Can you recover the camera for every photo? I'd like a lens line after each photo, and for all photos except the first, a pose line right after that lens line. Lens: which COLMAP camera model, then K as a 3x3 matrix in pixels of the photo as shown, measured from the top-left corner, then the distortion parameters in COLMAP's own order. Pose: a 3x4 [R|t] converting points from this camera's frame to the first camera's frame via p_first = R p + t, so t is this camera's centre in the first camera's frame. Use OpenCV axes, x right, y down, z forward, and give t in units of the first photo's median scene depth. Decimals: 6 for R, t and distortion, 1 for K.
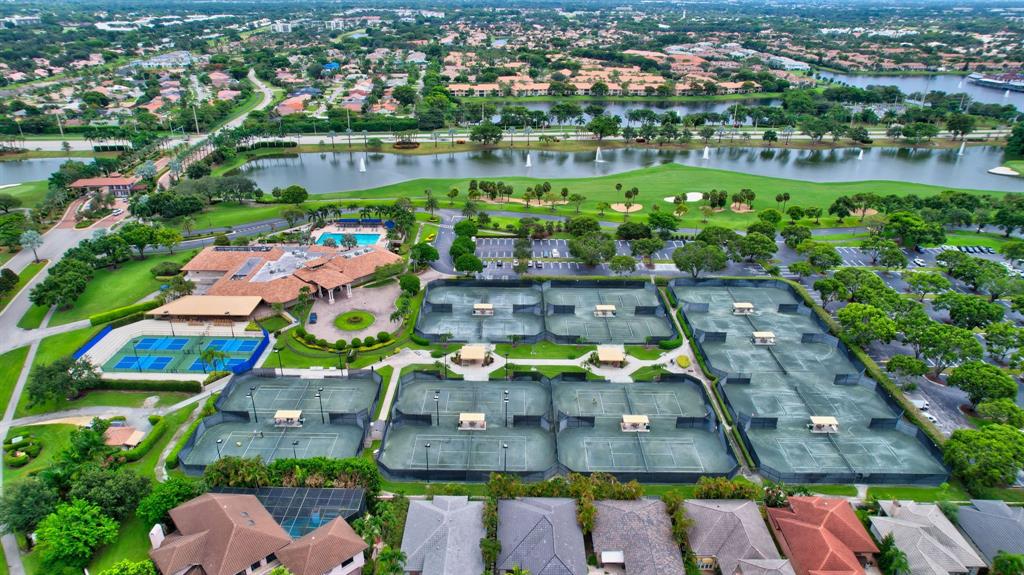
lens RADIAL K [[652.6, 0, 510.5], [0, 652.6, 287.2], [0, 0, 1]] dist [0.002865, 0.000575]
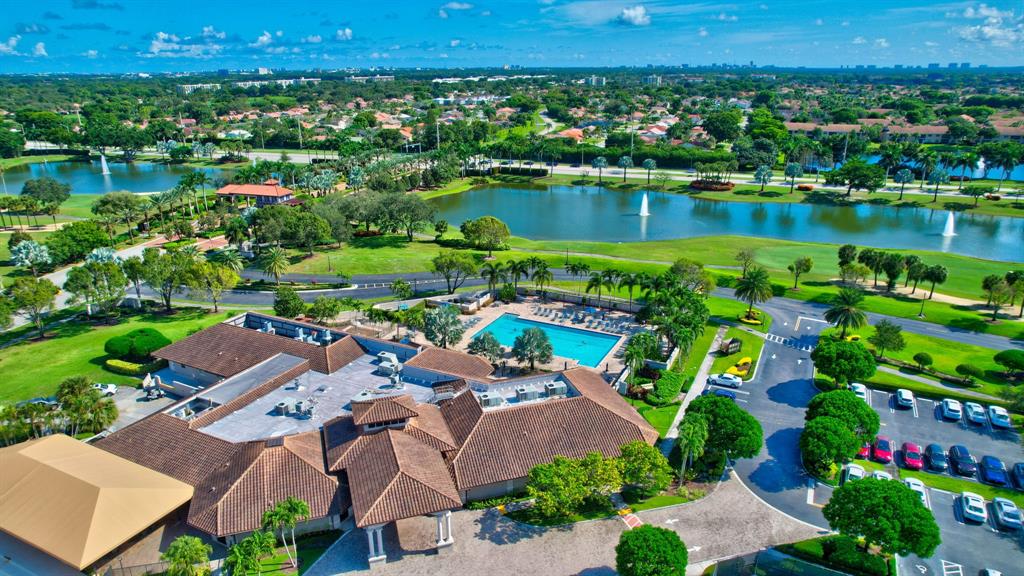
lens RADIAL K [[652.6, 0, 510.5], [0, 652.6, 287.7], [0, 0, 1]] dist [0.002865, 0.000575]
pose [[0.896649, 0.125422, -0.424606, -0.053619], [-0.169276, 0.983288, -0.067015, -0.046272], [0.409104, 0.131965, 0.902895, 0.367113]]
